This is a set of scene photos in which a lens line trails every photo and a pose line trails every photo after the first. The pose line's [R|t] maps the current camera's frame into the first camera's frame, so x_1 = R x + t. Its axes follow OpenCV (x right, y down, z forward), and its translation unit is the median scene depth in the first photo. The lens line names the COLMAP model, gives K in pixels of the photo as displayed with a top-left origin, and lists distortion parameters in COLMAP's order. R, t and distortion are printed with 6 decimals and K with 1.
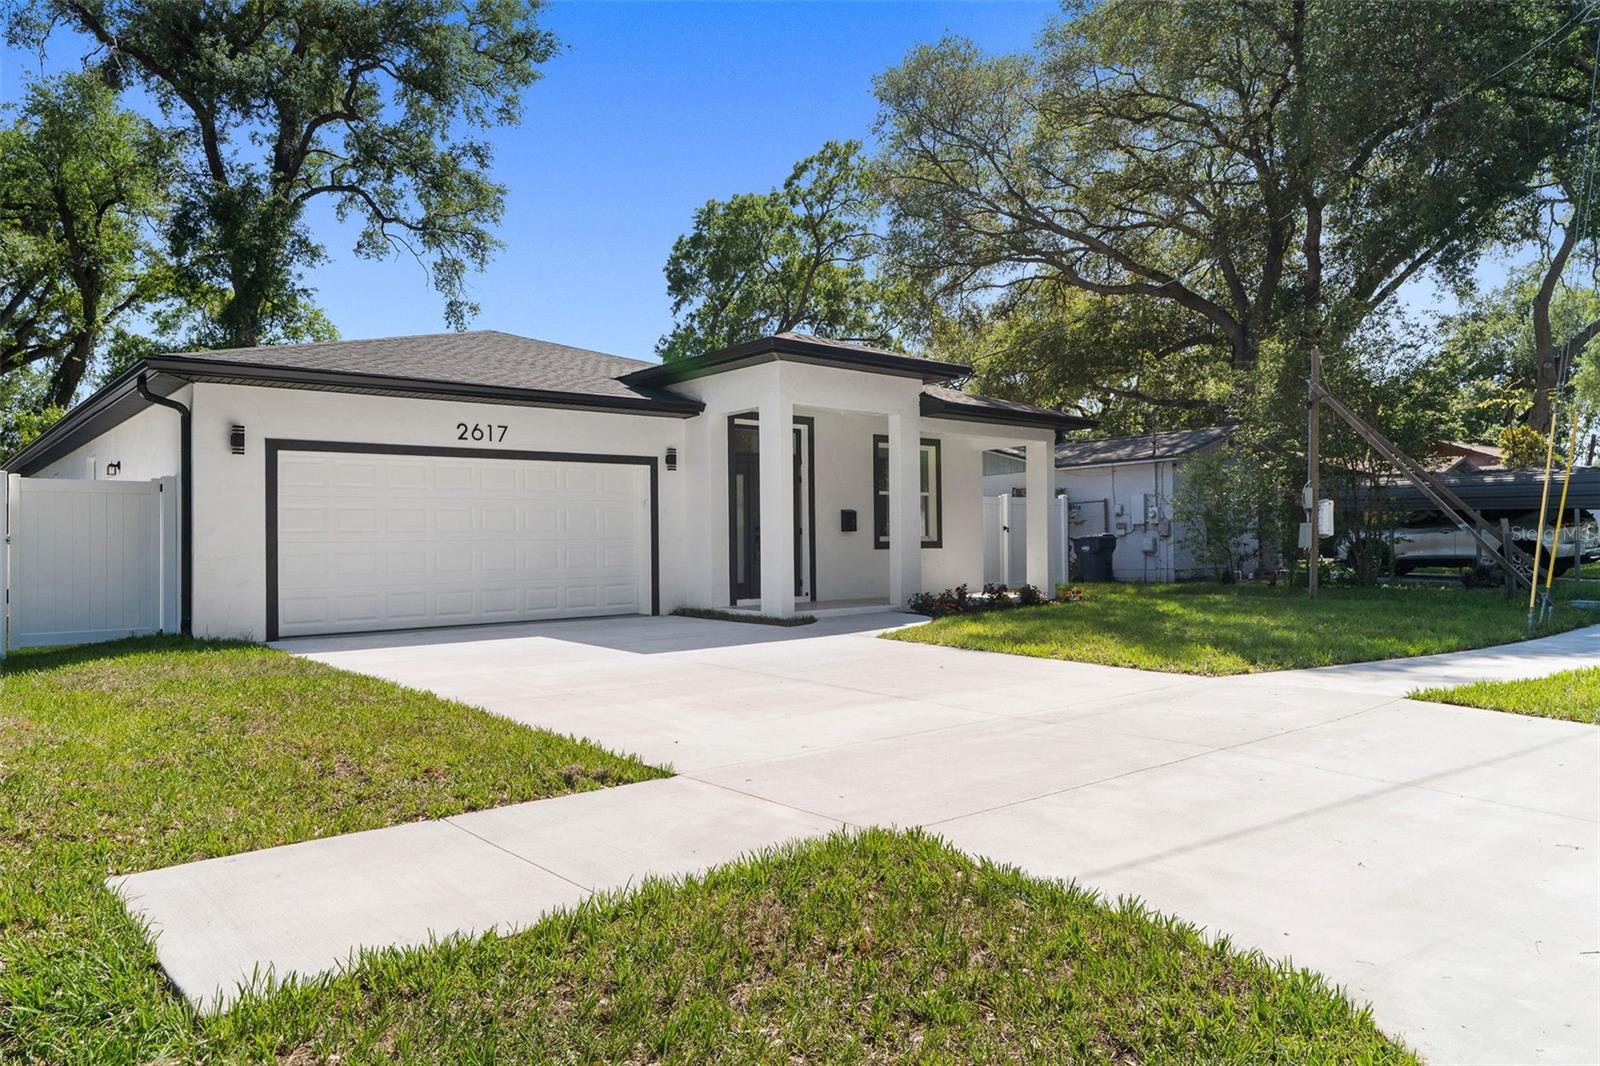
lens RADIAL K [[1094.3, 0, 799.1], [0, 1094.3, 504.6], [0, 0, 1]] dist [-0.001698, -0.000261]
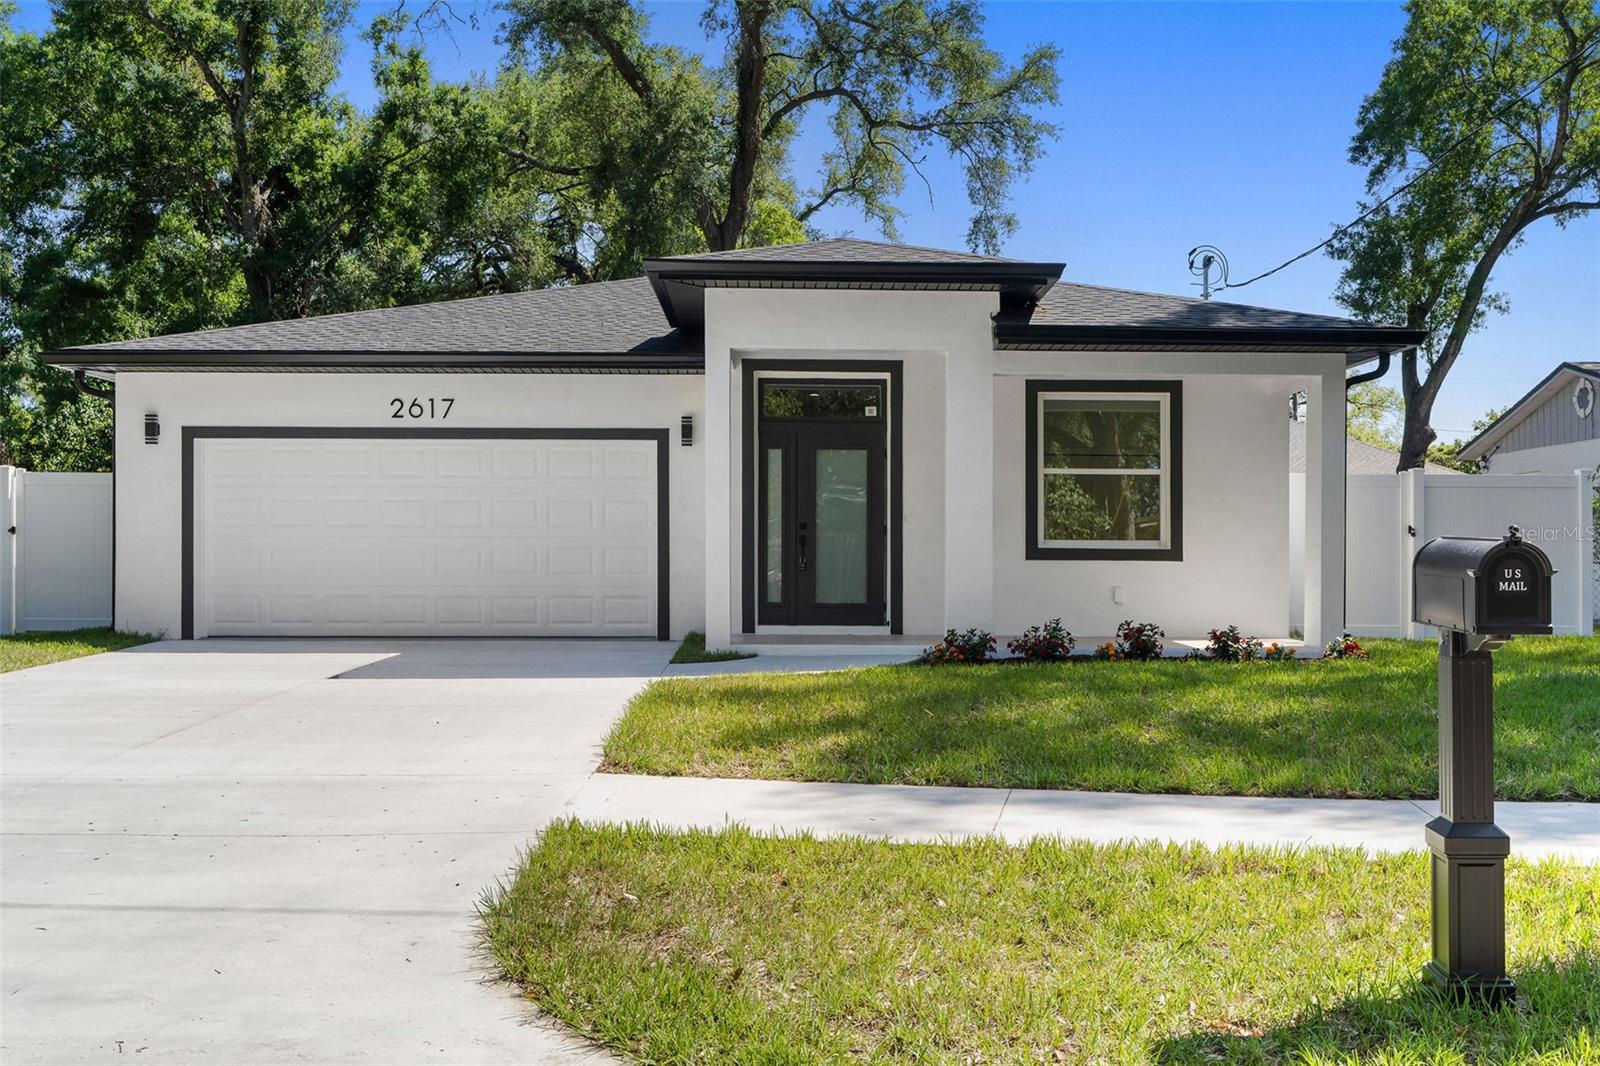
lens RADIAL K [[1489.9, 0, 800.0], [0, 1489.9, 533.0], [0, 0, 1]] dist [0.006096, -0.003312]
pose [[0.761608, 0.017657, -0.647798, 0.655997], [0.007313, 0.999331, 0.035837, -0.009000], [0.647997, -0.032031, 0.760969, 0.309817]]
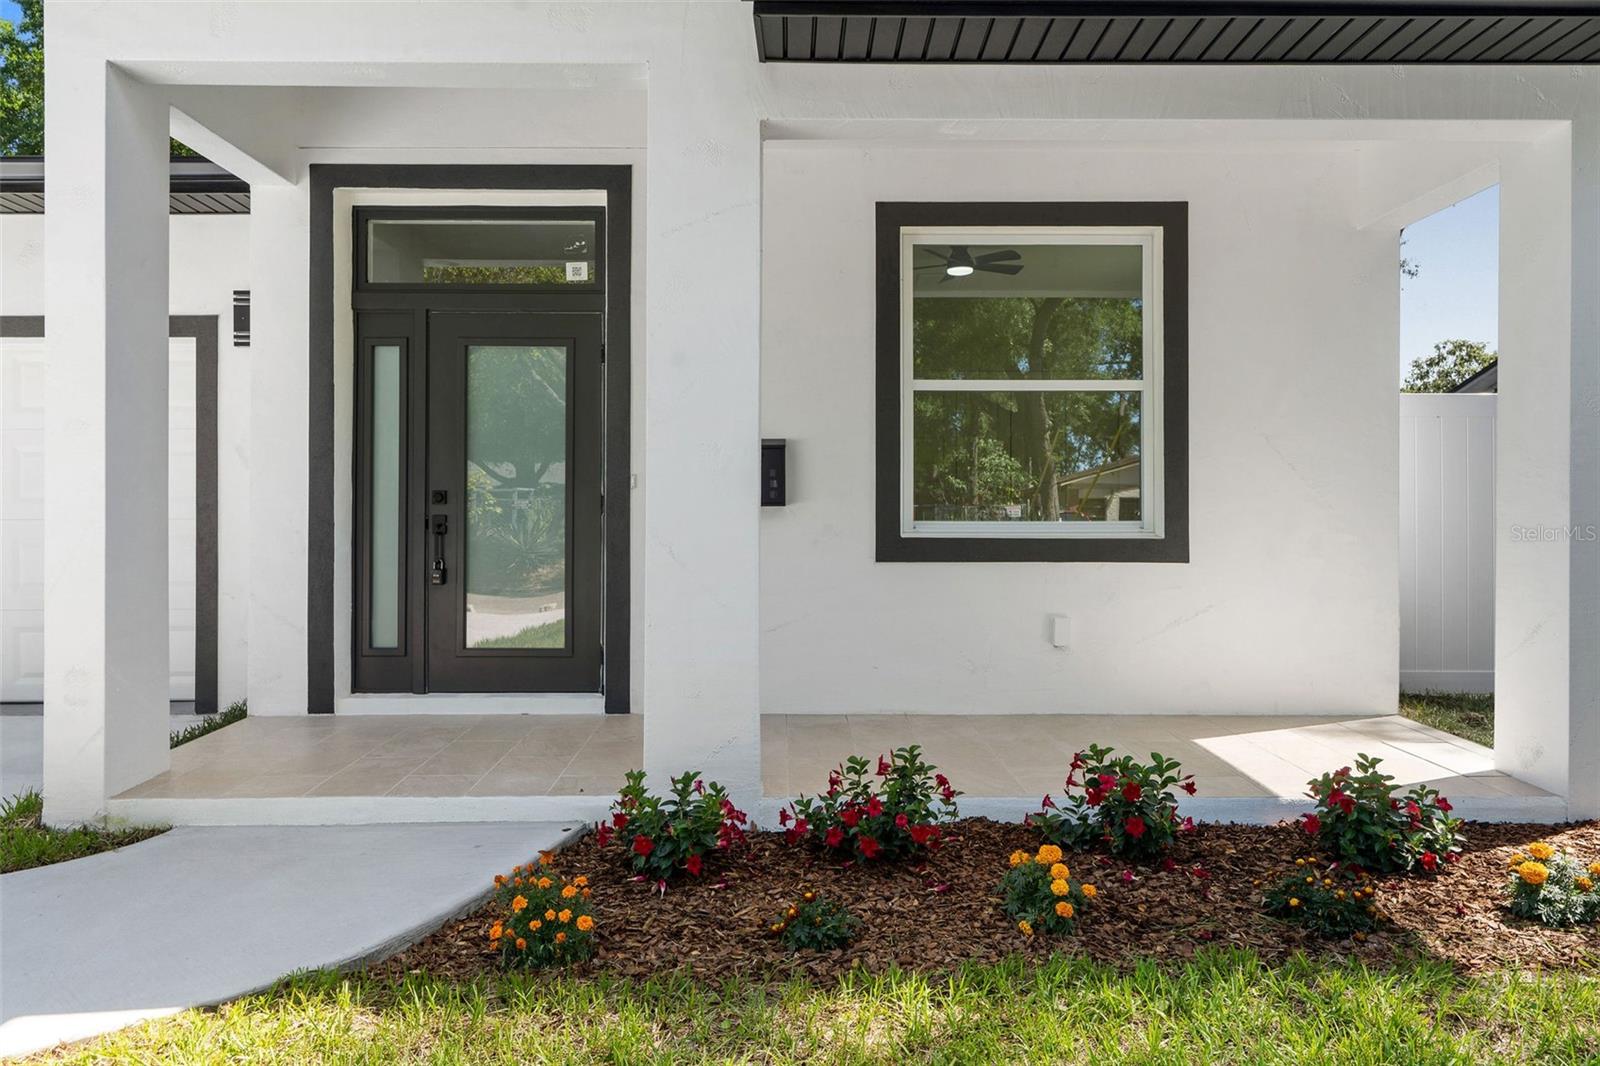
lens RADIAL K [[1122.7, 0, 800.0], [0, 1122.7, 533.0], [0, 0, 1]] dist [-0.007007, -0.000734]
pose [[0.762502, 0.036901, -0.645933, 0.326933], [0.014079, 0.997189, 0.073587, 0.009286], [0.646833, -0.065204, 0.759839, 0.903169]]
